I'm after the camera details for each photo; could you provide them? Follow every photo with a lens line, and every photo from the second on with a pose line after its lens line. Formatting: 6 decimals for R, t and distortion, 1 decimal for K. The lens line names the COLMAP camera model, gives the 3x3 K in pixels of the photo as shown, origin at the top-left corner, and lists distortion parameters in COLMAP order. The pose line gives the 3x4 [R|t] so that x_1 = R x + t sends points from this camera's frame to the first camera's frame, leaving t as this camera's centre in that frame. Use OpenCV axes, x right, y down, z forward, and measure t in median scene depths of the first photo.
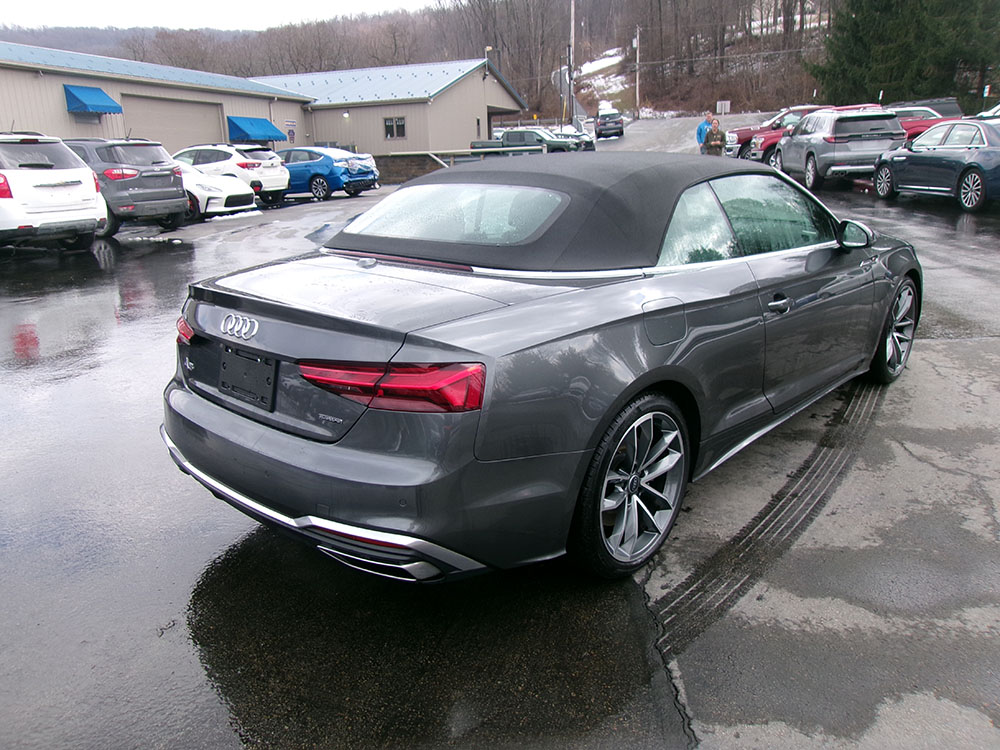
lens RADIAL K [[741.0, 0, 493.2], [0, 741.0, 371.7], [0, 0, 1]] dist [-0.012559, 0.023027]
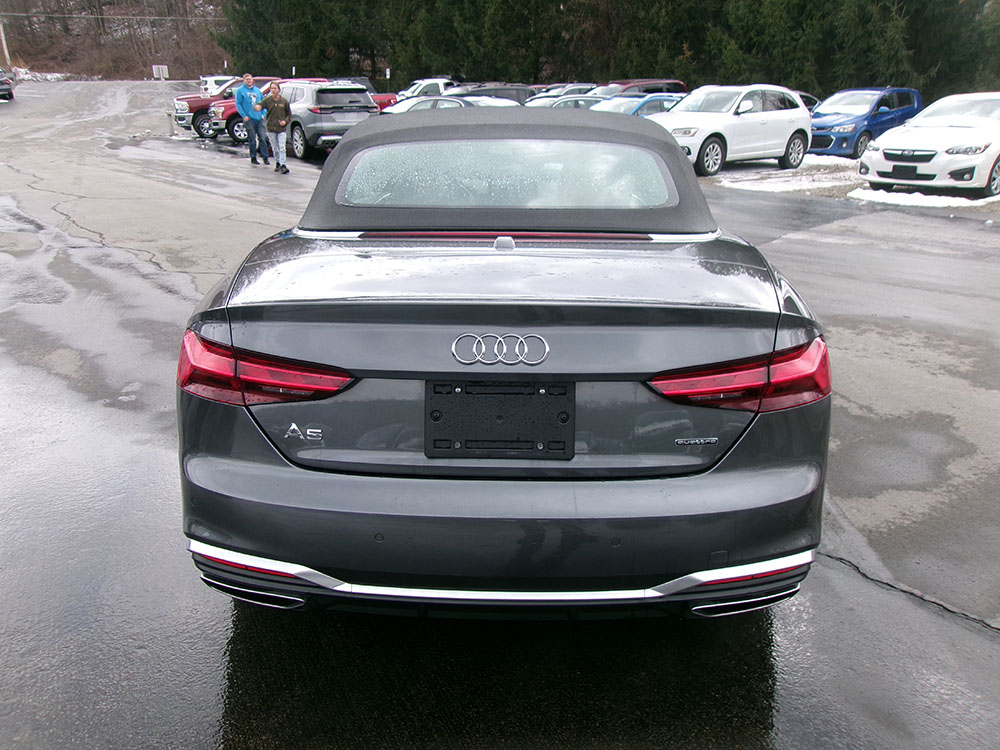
lens RADIAL K [[741.0, 0, 498.8], [0, 741.0, 372.4], [0, 0, 1]] dist [-0.012559, 0.023027]
pose [[0.750321, -0.190212, 0.633118, -0.888123], [0.166815, 0.981196, 0.097091, -0.119836], [-0.639680, 0.032764, 0.767942, 0.573003]]
